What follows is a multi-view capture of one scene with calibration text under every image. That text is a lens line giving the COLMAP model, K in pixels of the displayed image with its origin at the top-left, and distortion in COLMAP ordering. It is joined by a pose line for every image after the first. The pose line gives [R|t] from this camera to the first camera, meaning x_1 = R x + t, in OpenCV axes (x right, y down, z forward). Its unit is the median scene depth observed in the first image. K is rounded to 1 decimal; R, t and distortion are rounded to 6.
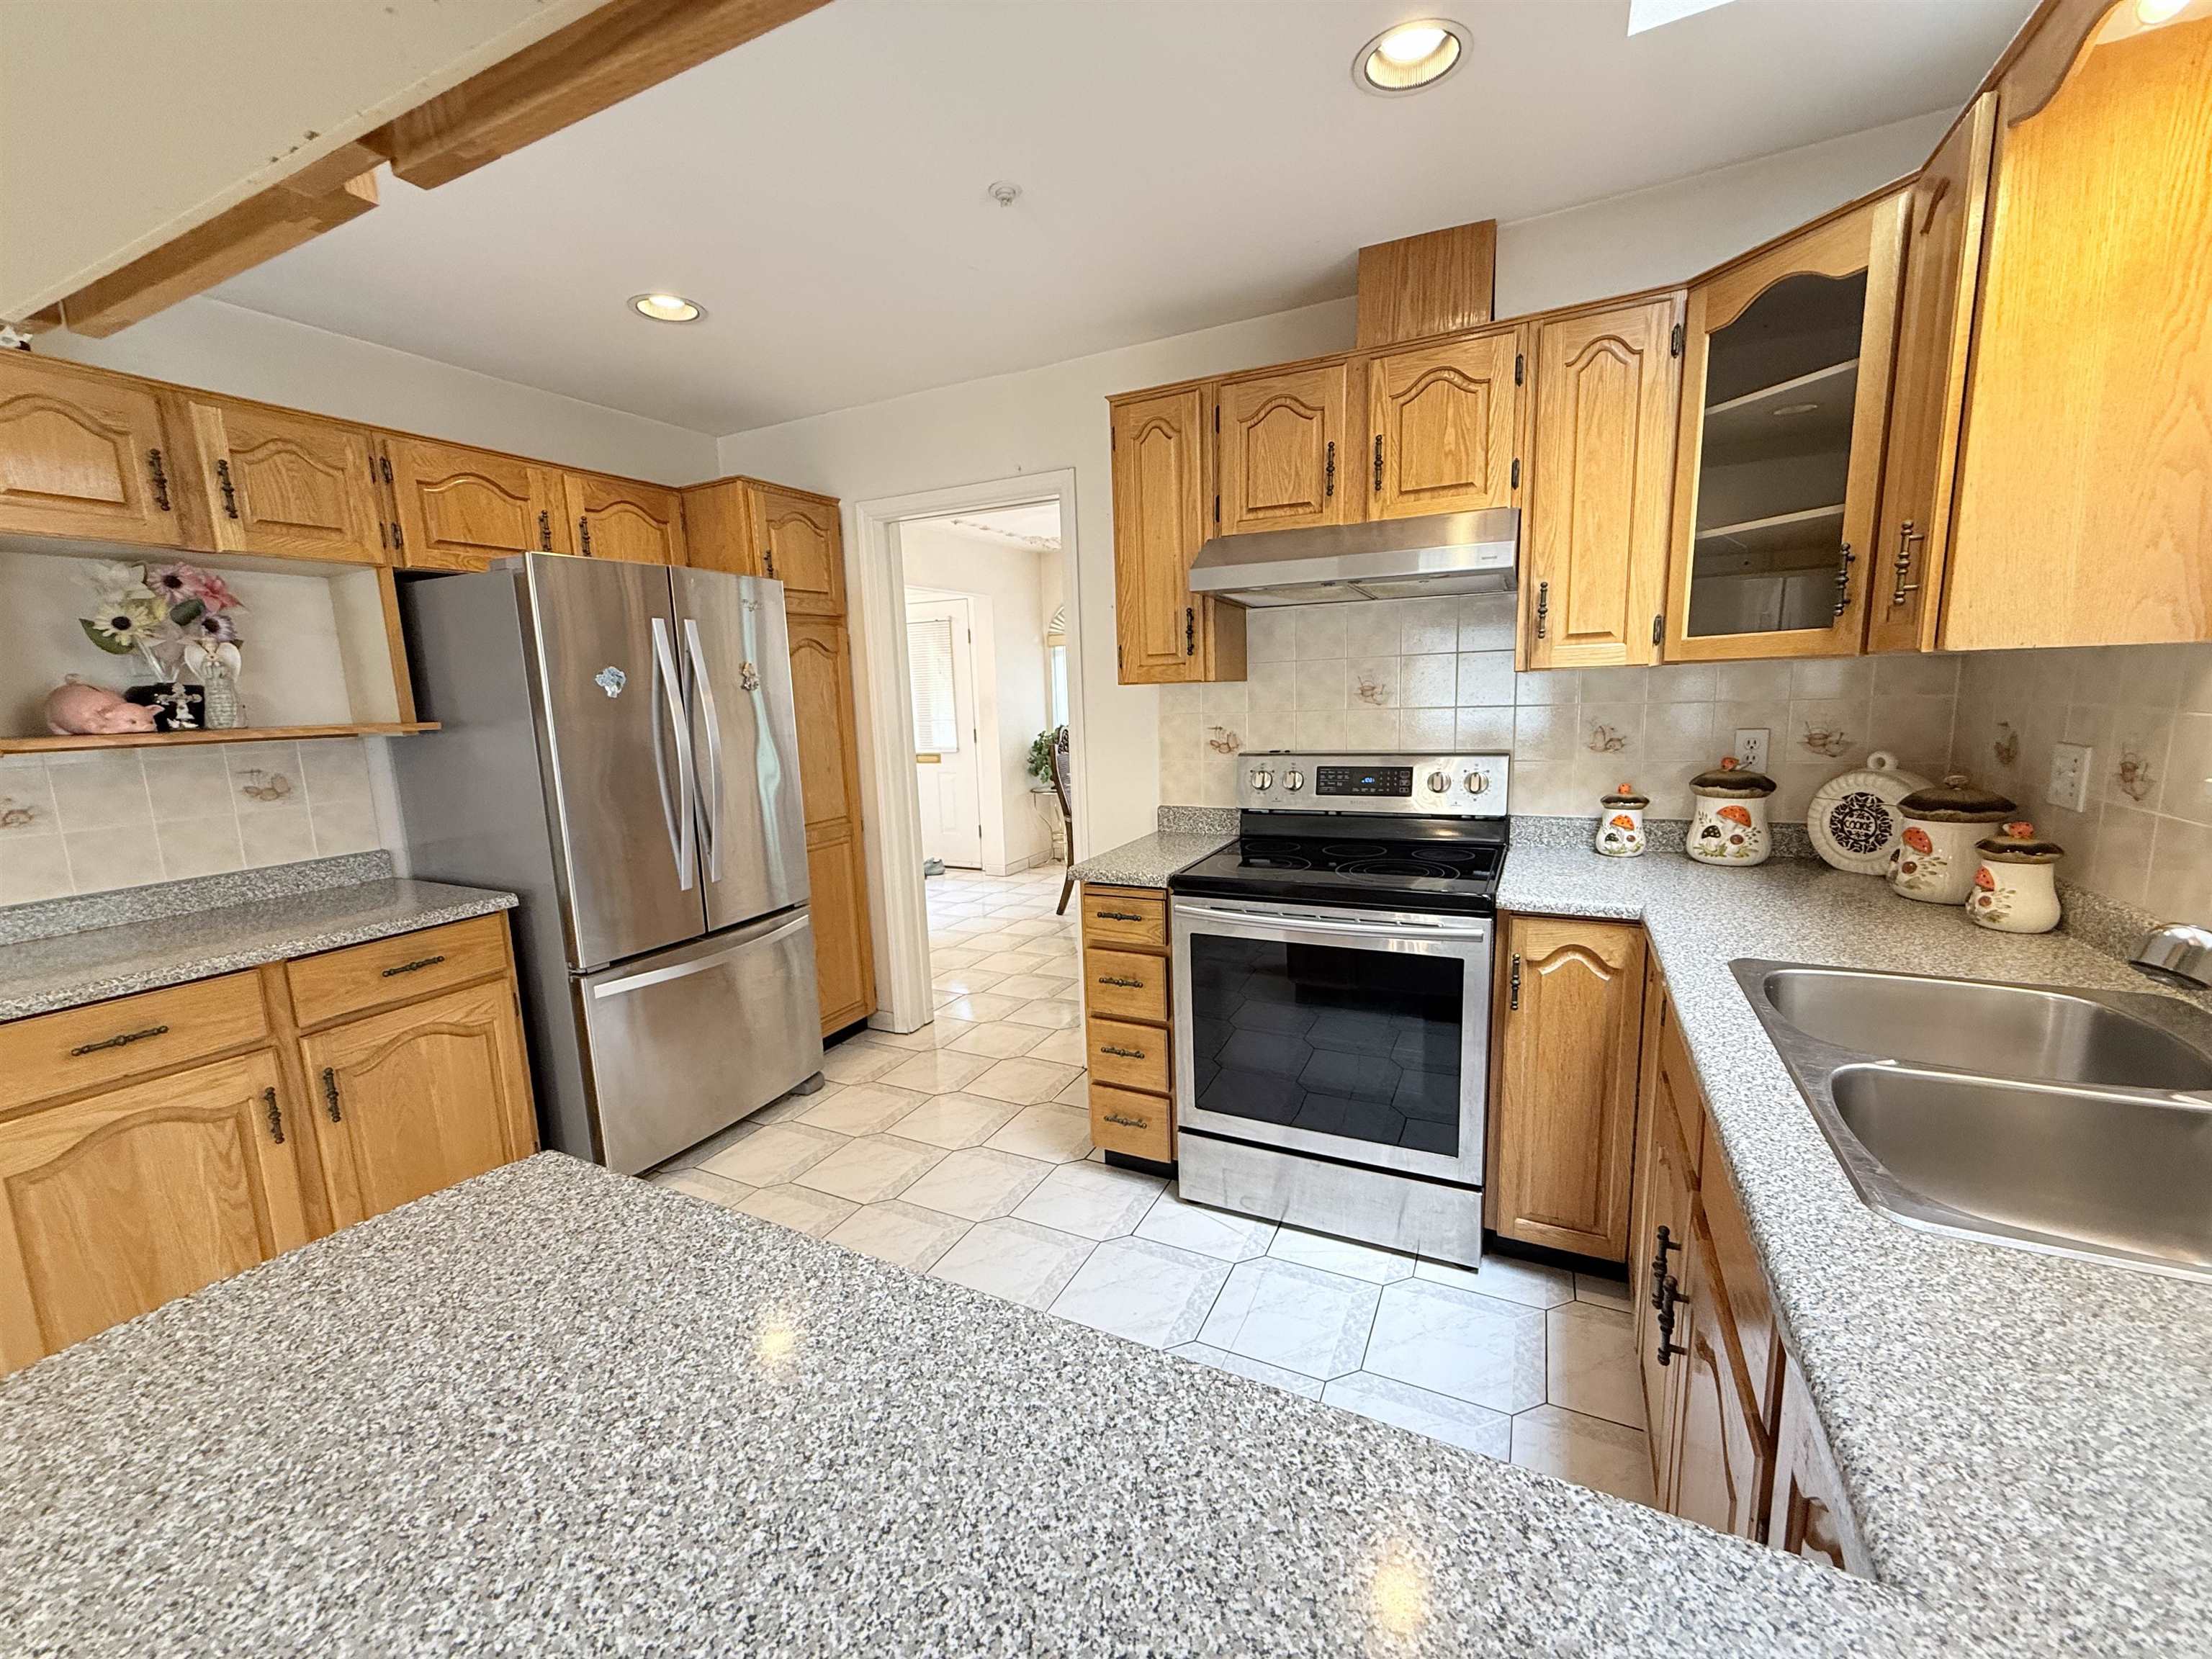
lens RADIAL K [[882.1, 0, 1102.4], [0, 882.1, 831.2], [0, 0, 1]] dist [0.000736, -0.000106]
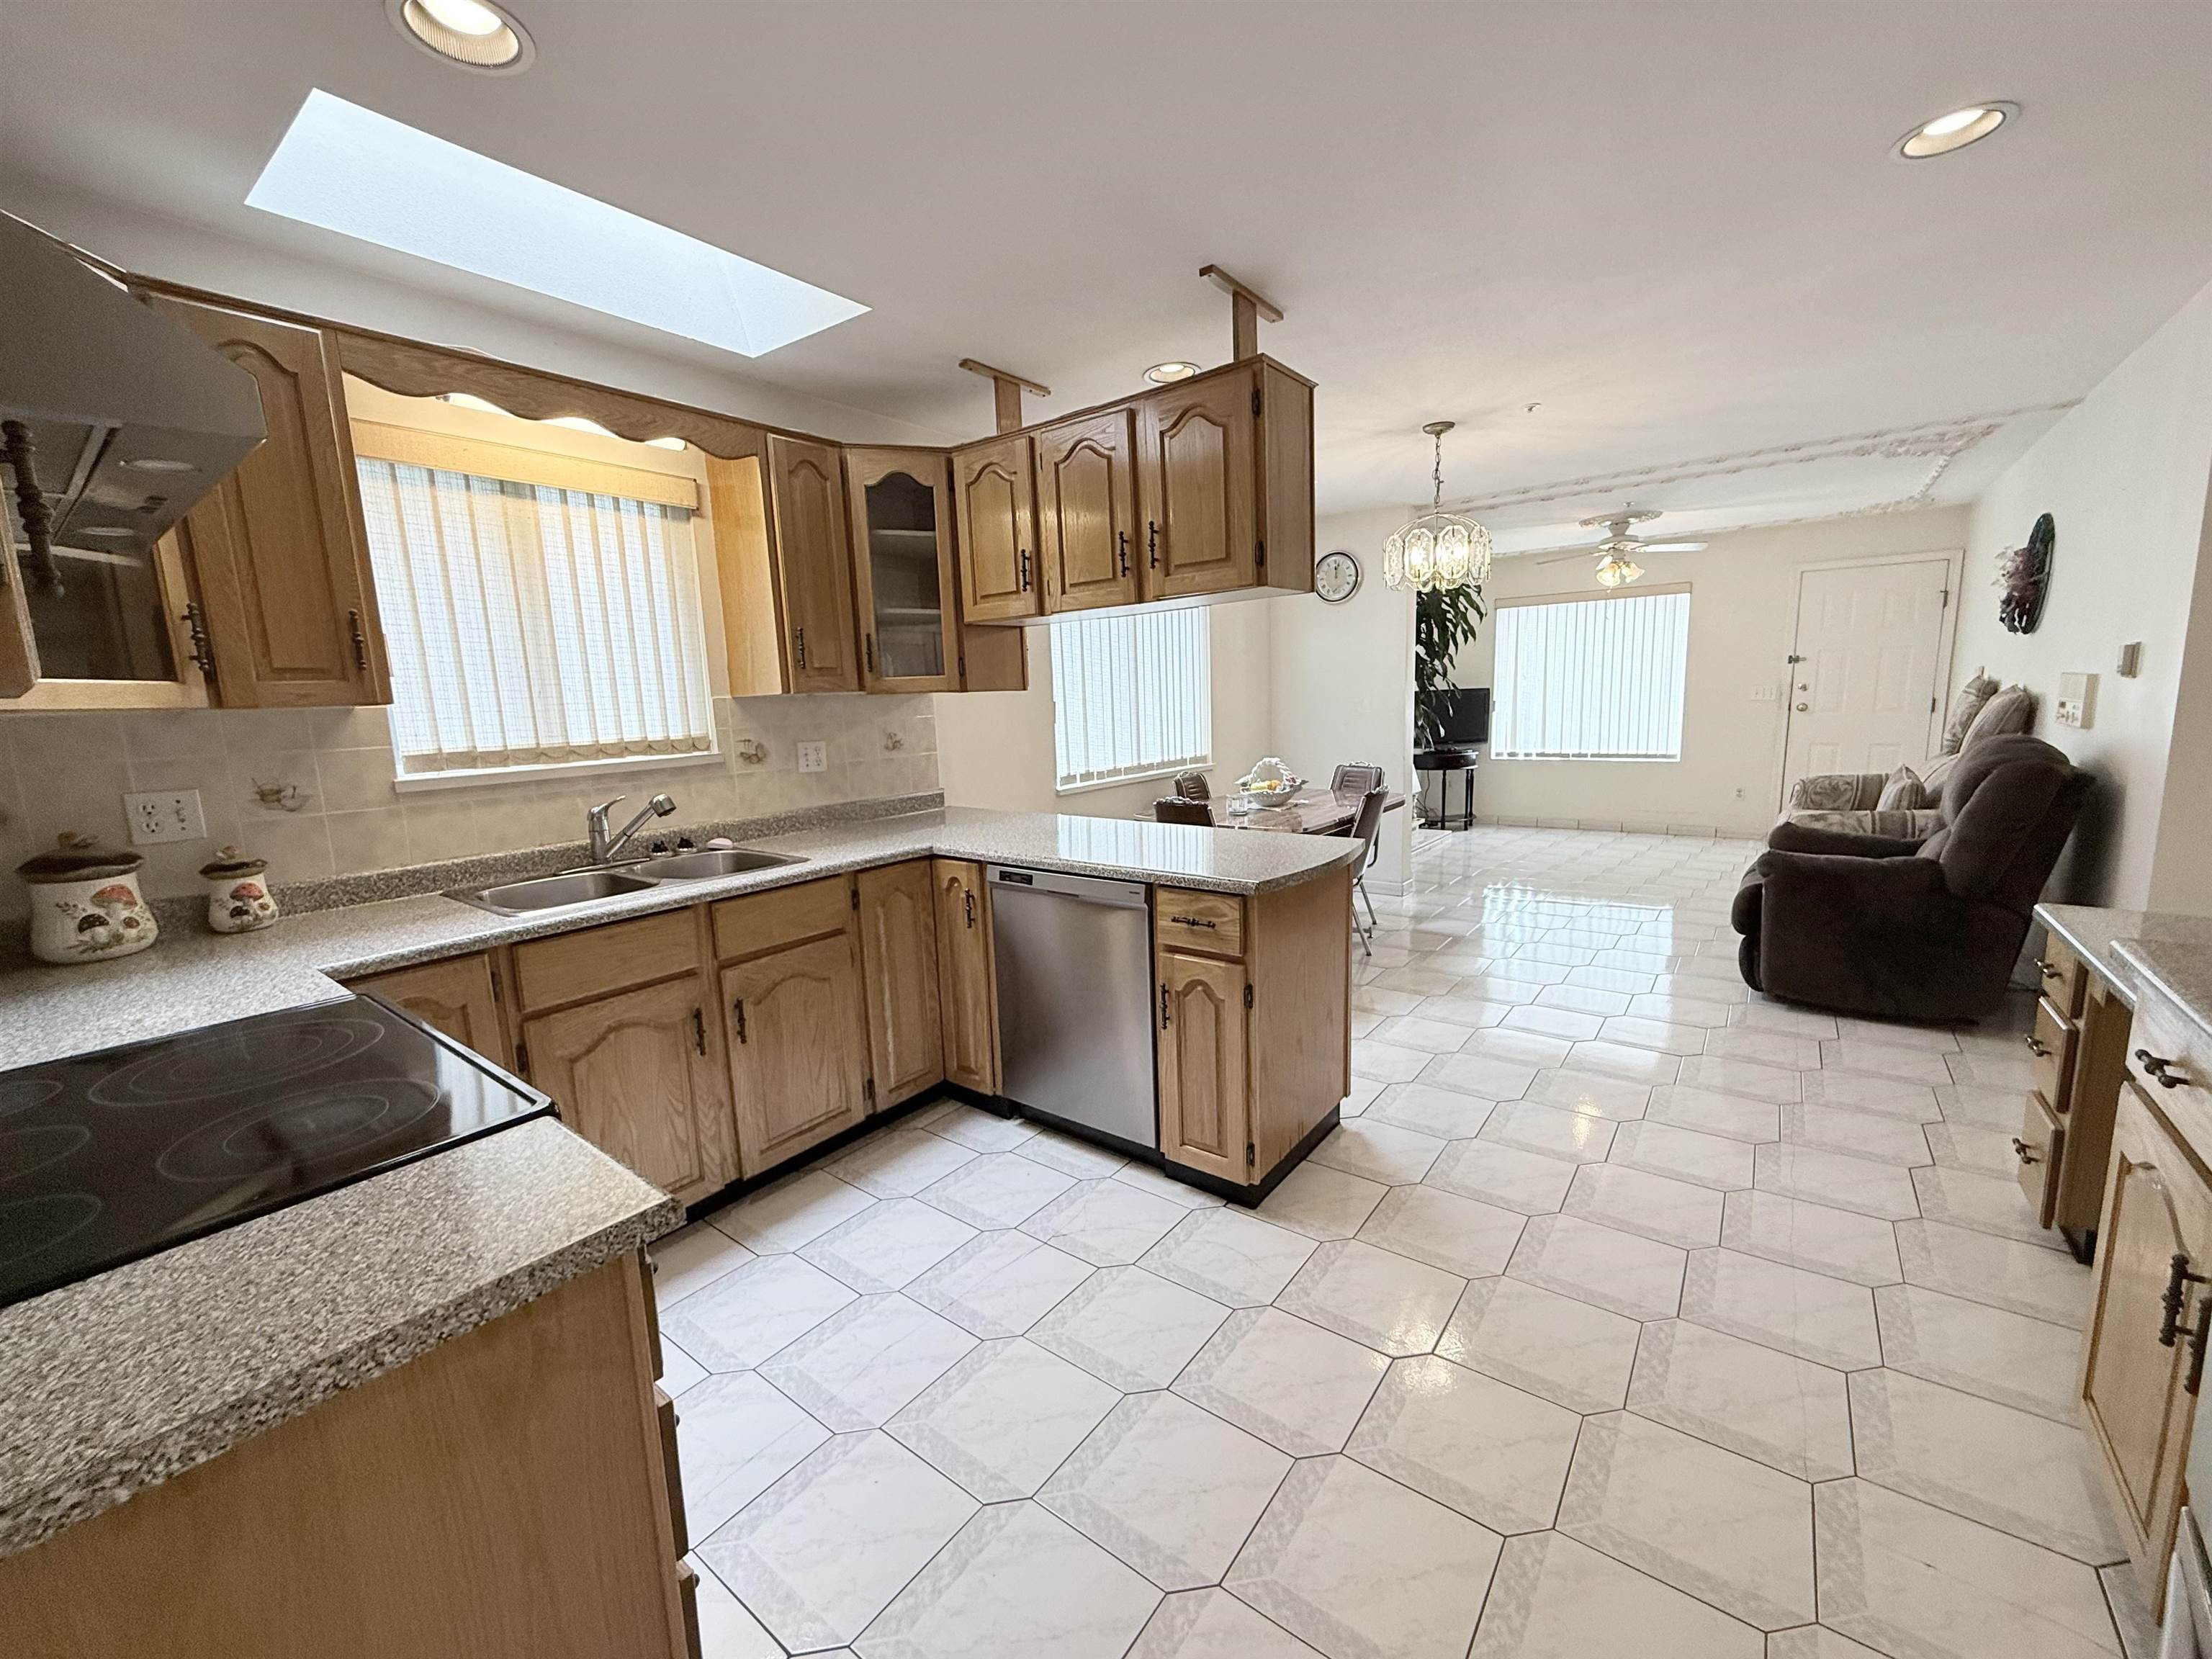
lens RADIAL K [[882.1, 0, 1103.7], [0, 882.1, 831.3], [0, 0, 1]] dist [0.000736, -0.000106]
pose [[-0.980508, 0.039019, 0.192567, -0.319788], [0.097207, 0.948068, 0.302851, -0.214480], [-0.170750, 0.315666, -0.933381, 1.438779]]
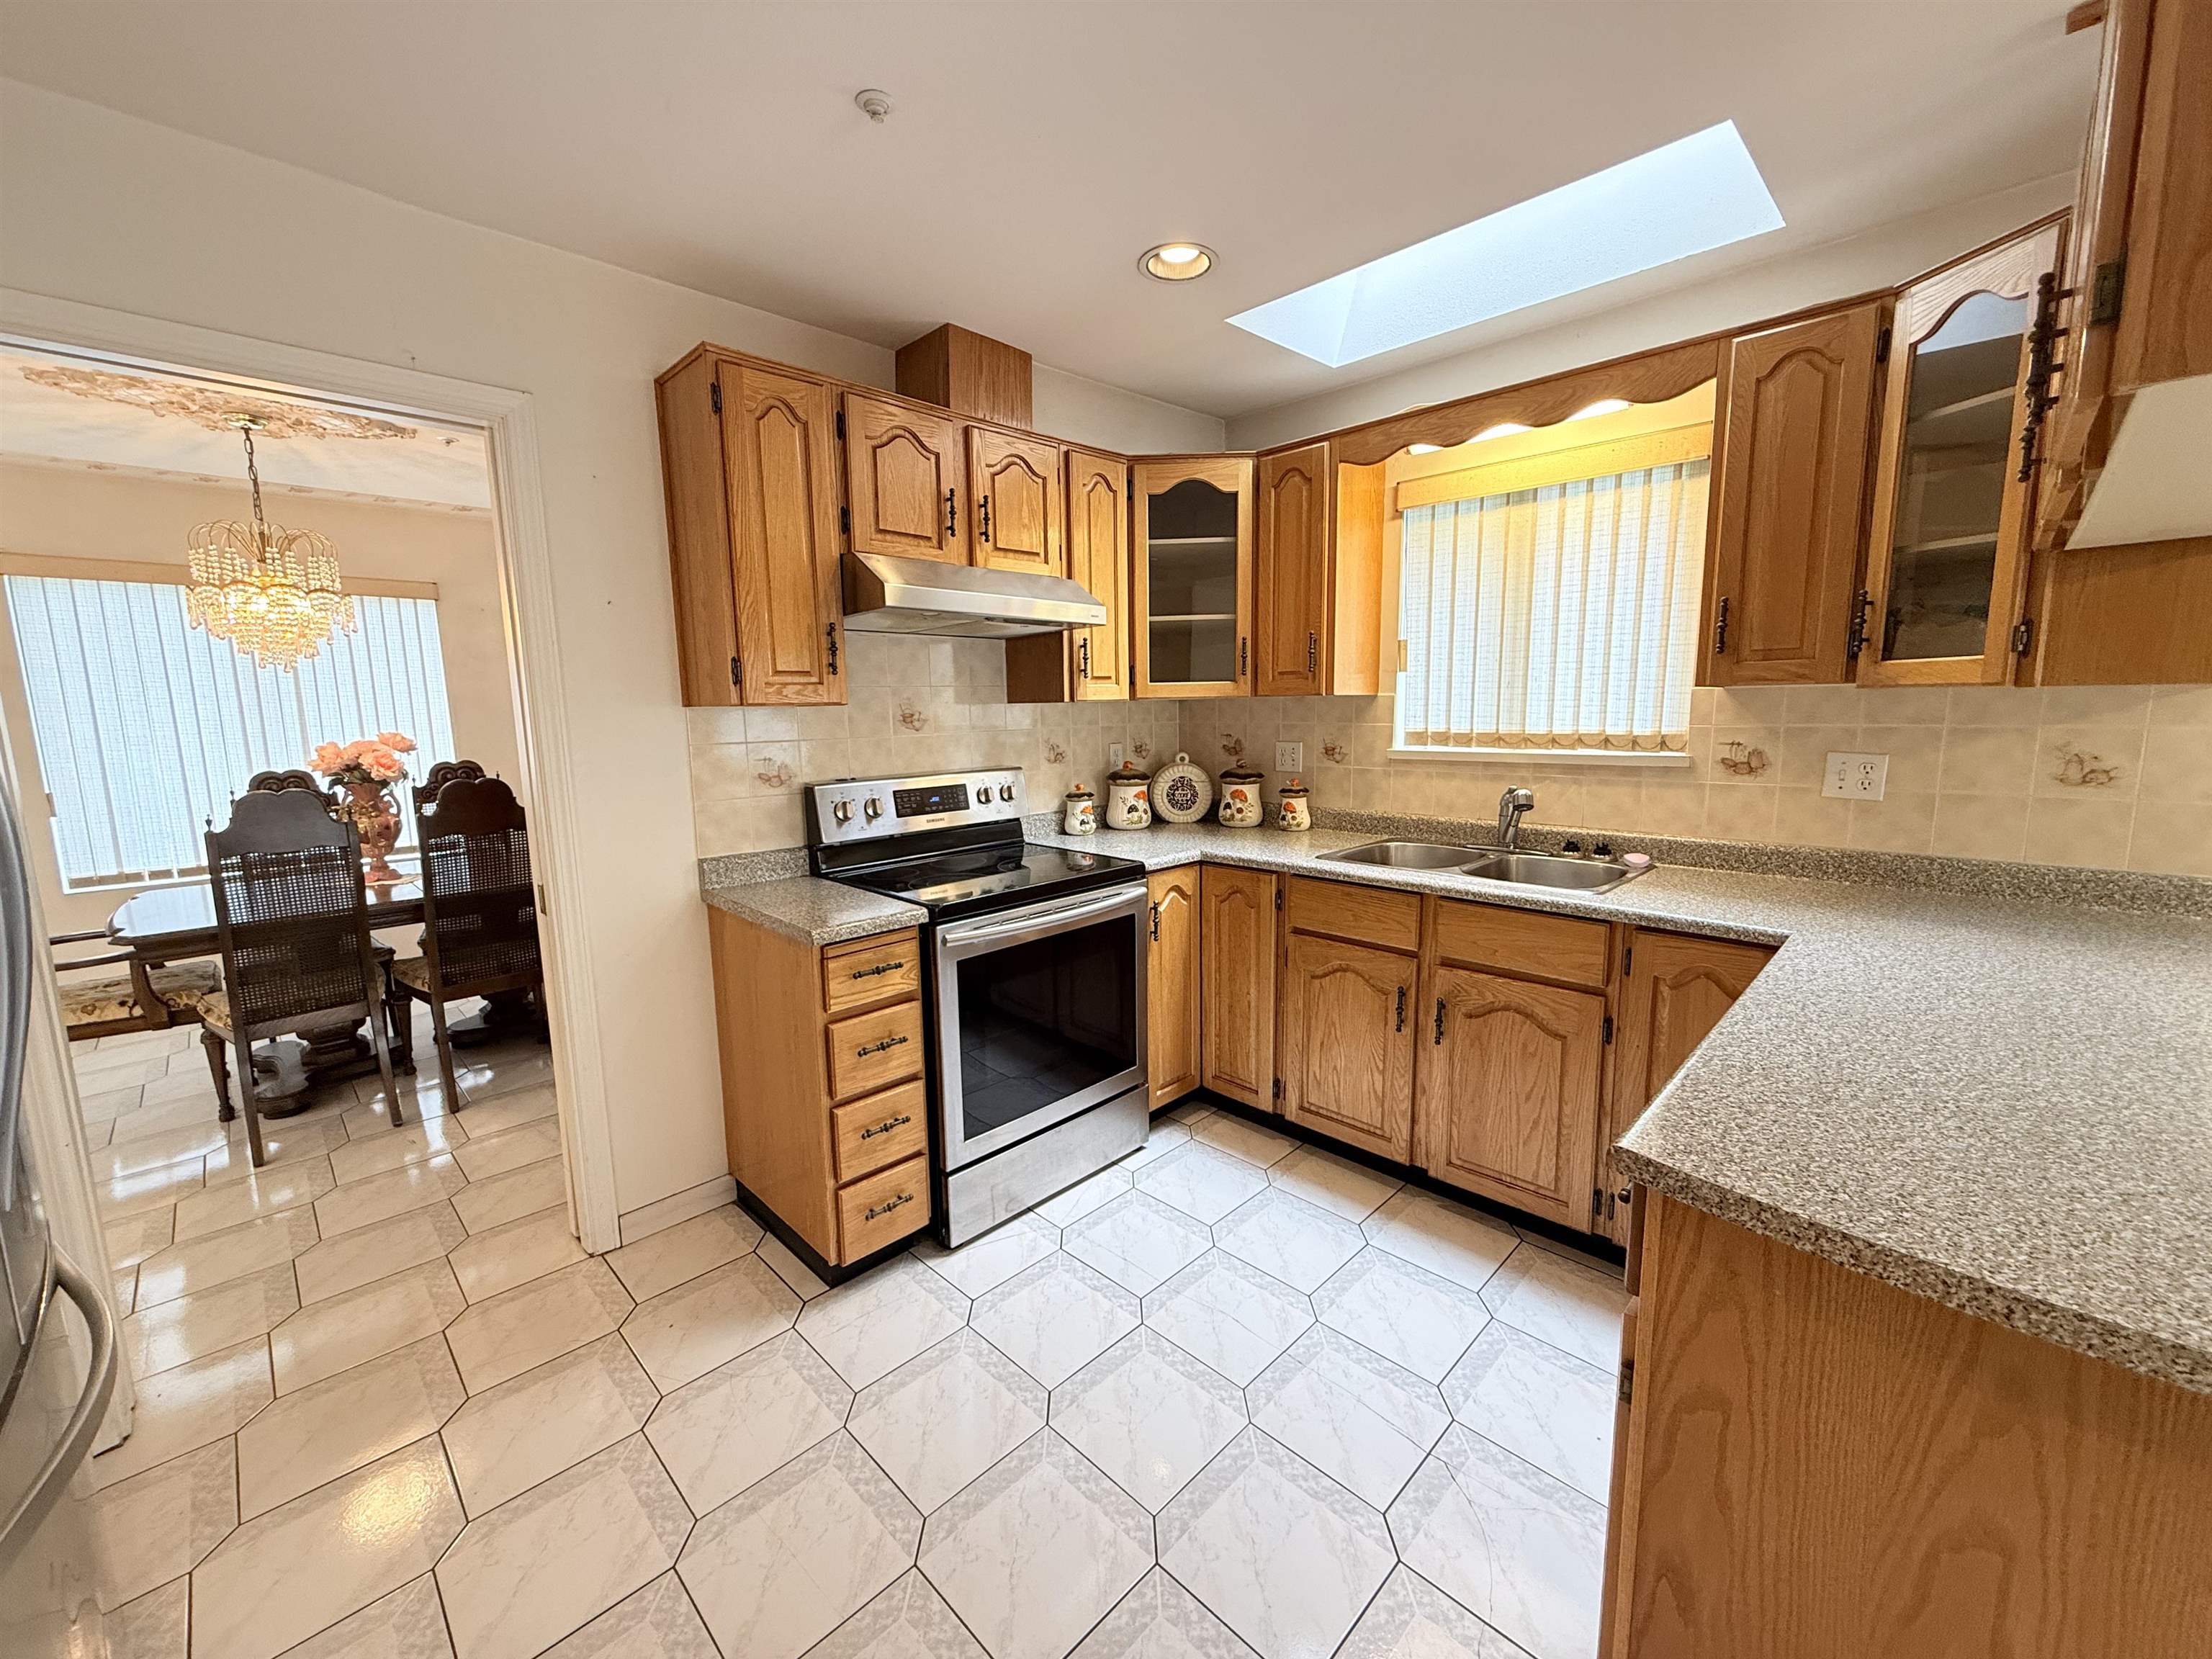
lens RADIAL K [[882.1, 0, 1102.1], [0, 882.1, 832.5], [0, 0, 1]] dist [0.000736, -0.000106]
pose [[0.318697, -0.109075, 0.941560, -0.796892], [0.158606, 0.985488, 0.060479, -0.060938], [-0.934493, 0.130062, 0.331372, 0.548880]]
